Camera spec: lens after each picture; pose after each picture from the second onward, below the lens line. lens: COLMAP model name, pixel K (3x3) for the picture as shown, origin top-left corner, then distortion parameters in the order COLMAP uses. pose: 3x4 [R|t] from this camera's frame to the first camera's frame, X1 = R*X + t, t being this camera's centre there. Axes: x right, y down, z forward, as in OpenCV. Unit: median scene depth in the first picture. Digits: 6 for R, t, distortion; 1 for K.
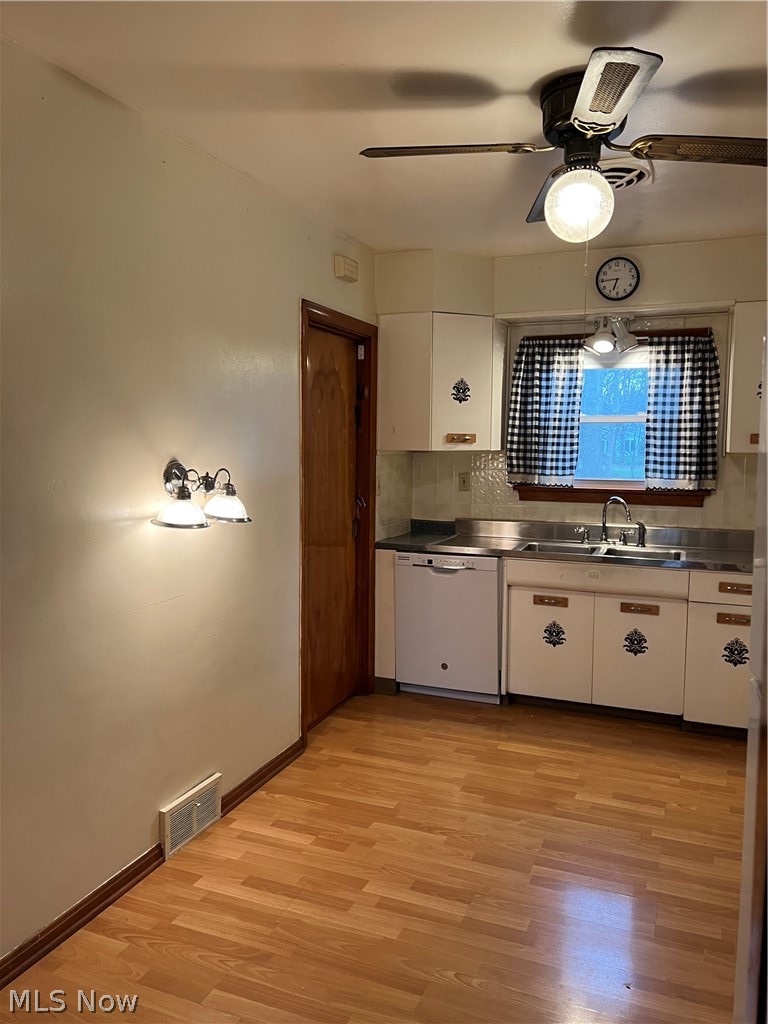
lens RADIAL K [[776.1, 0, 380.1], [0, 776.1, 537.8], [0, 0, 1]] dist [0.038948, -0.086754]
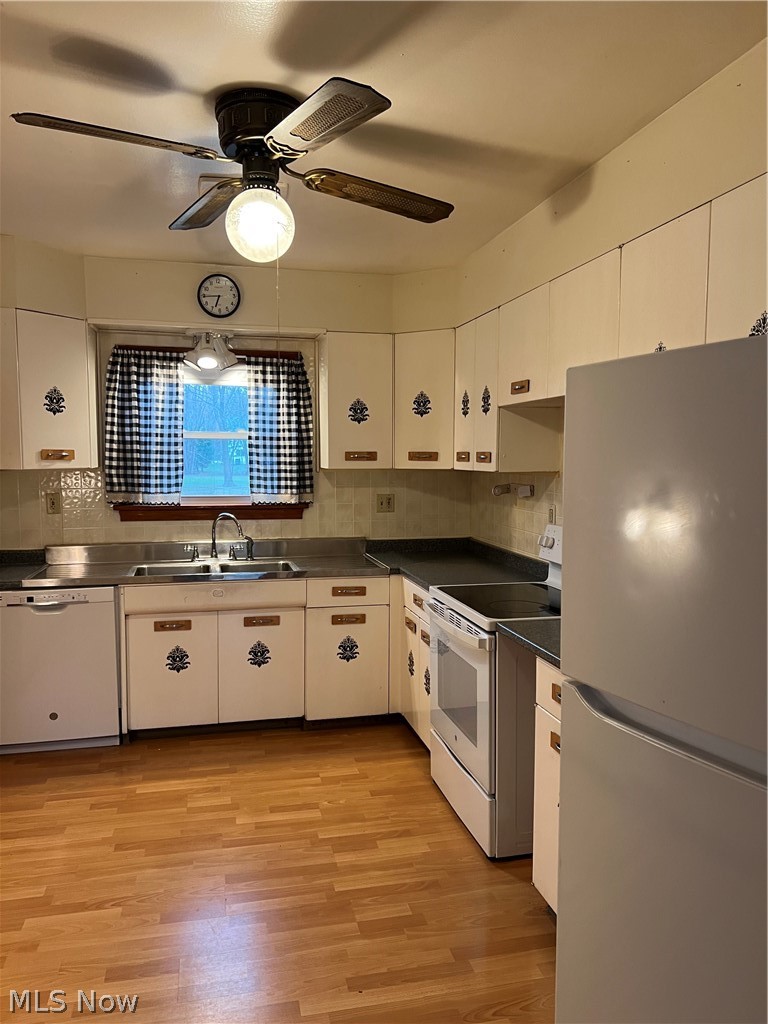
lens RADIAL K [[776.1, 0, 380.1], [0, 776.1, 537.8], [0, 0, 1]] dist [0.038948, -0.086754]
pose [[0.800540, -0.065797, 0.595656, -0.138602], [0.071170, 0.997358, 0.014519, -0.021495], [-0.595038, 0.030770, 0.803108, 0.078573]]
